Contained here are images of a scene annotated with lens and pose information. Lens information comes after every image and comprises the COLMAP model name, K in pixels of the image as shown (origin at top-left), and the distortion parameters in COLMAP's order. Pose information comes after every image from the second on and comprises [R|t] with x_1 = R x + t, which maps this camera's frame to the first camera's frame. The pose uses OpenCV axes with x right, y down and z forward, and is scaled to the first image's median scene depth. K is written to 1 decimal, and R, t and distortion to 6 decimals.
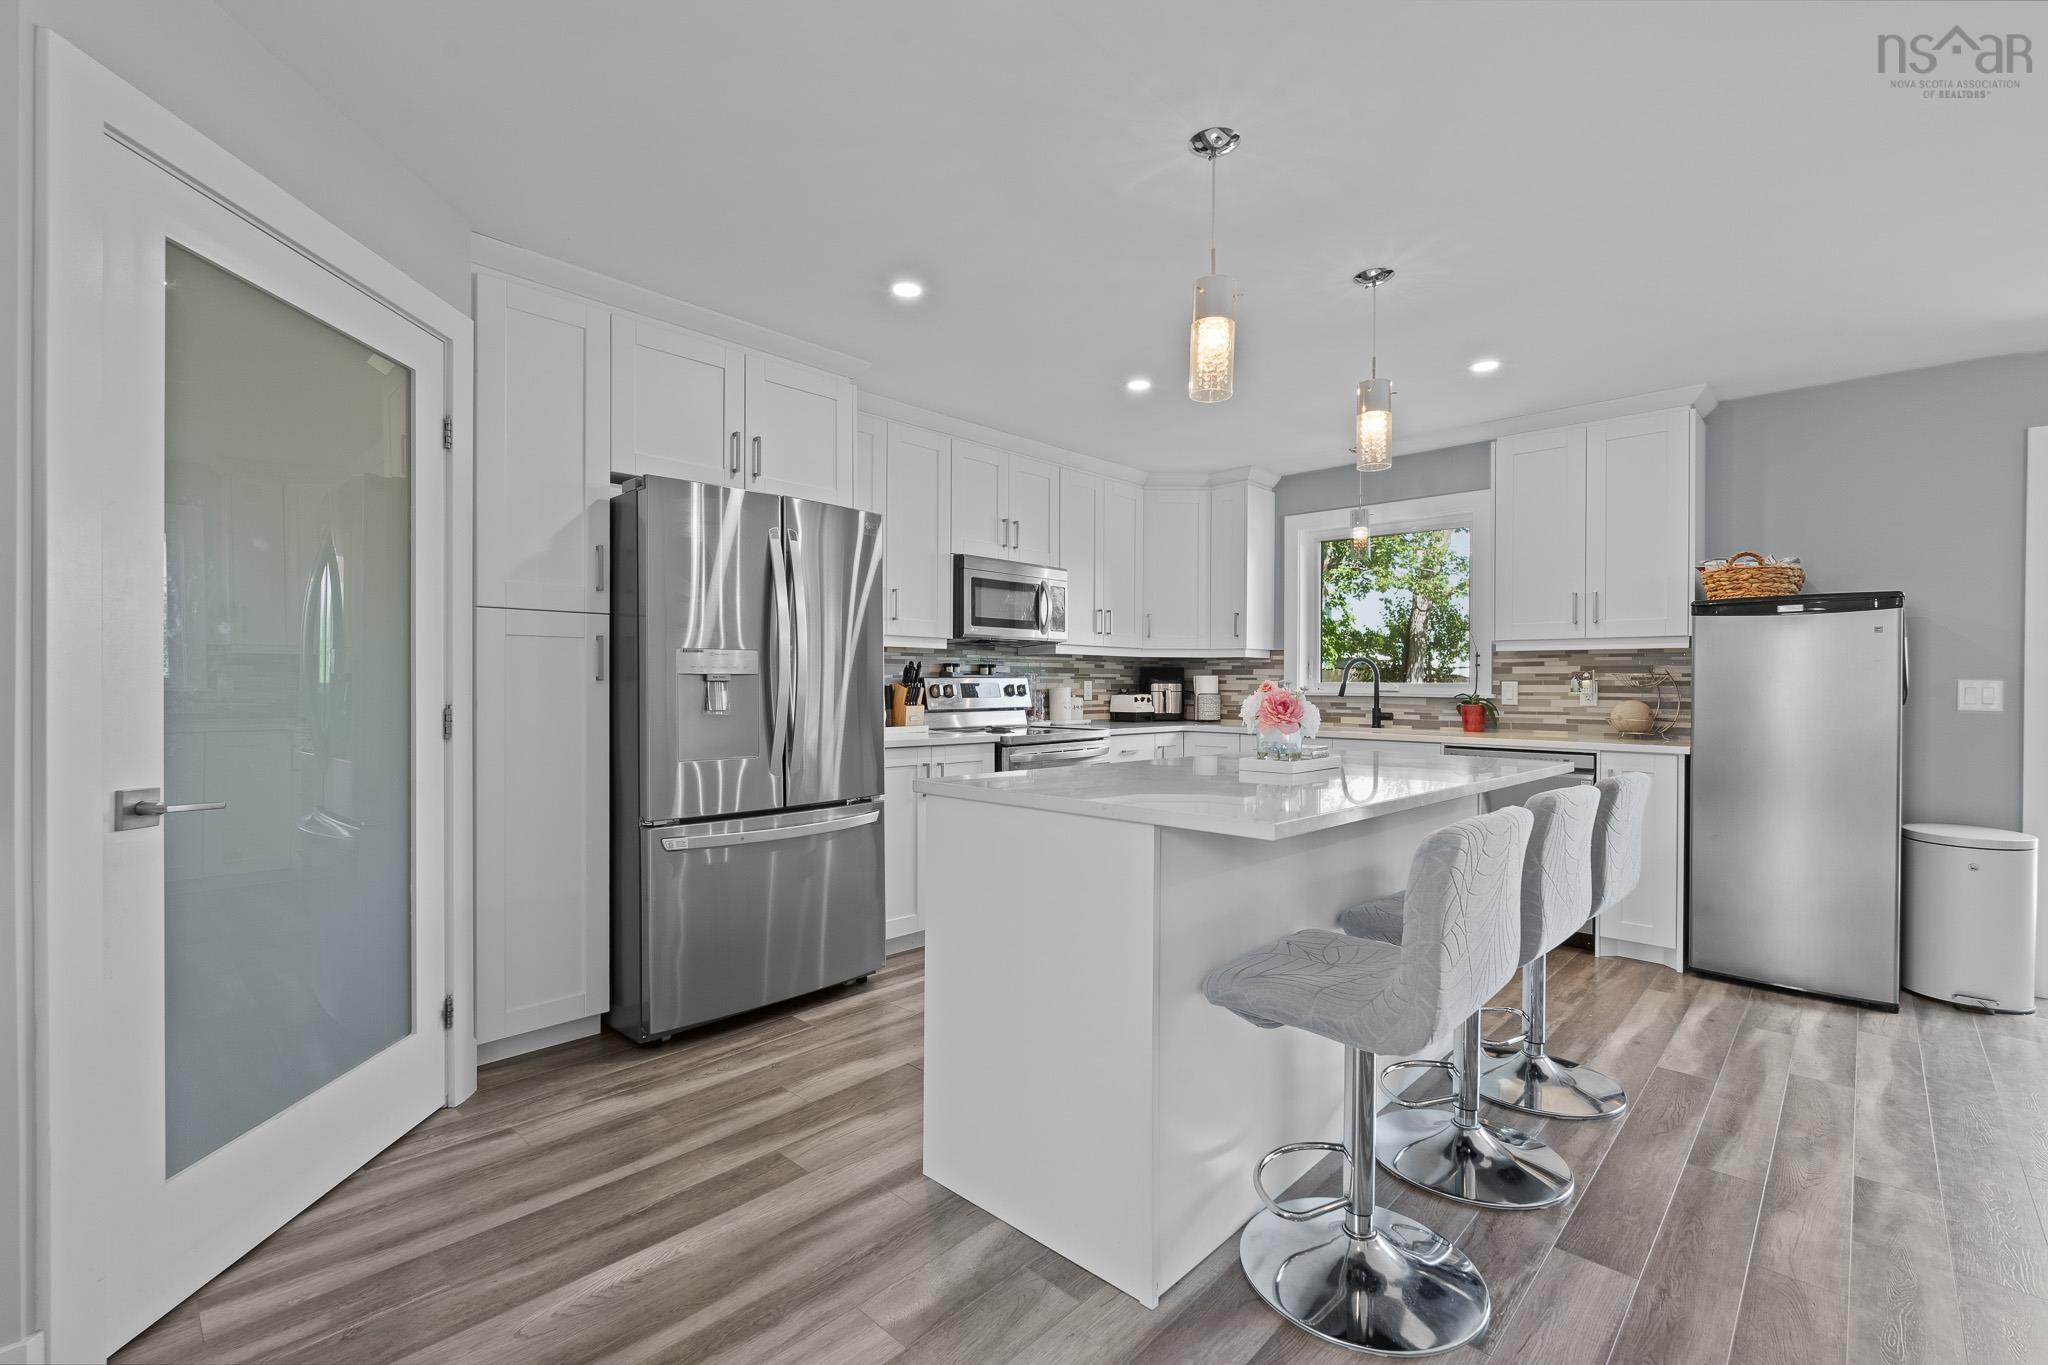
lens RADIAL K [[896.7, 0, 1024.6], [0, 896.7, 687.6], [0, 0, 1]] dist [-0.002659, -0.000432]
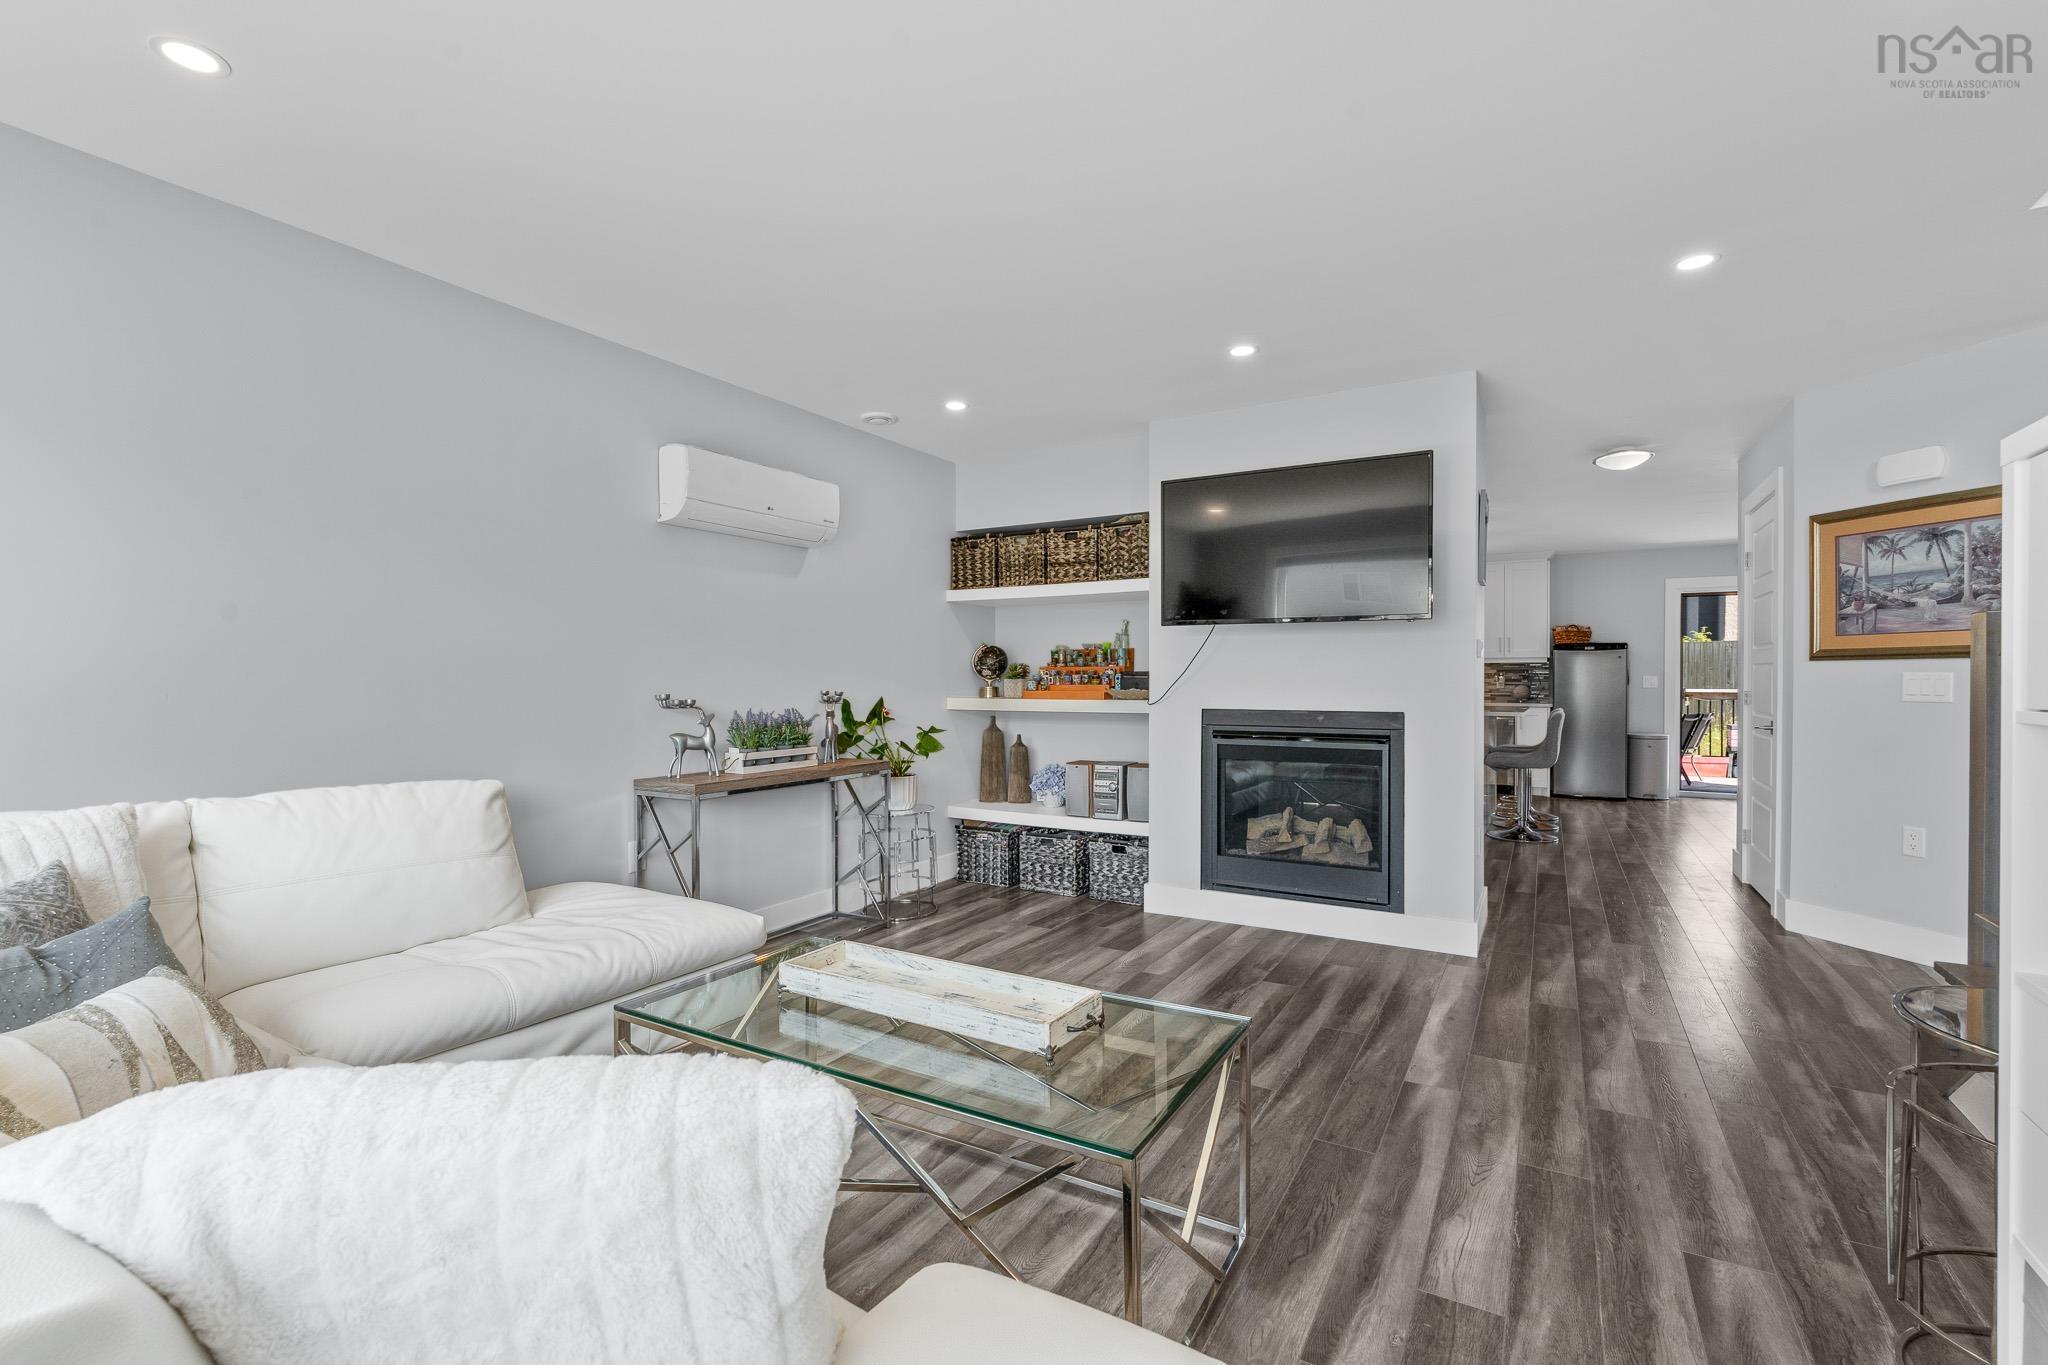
lens RADIAL K [[896.7, 0, 1024.5], [0, 896.7, 681.0], [0, 0, 1]] dist [-0.002659, -0.000432]
pose [[0.972548, 0.001469, 0.232697, -1.021361], [-0.003357, 0.999965, 0.007717, -0.009454], [-0.232677, -0.008287, 0.972519, -0.863586]]
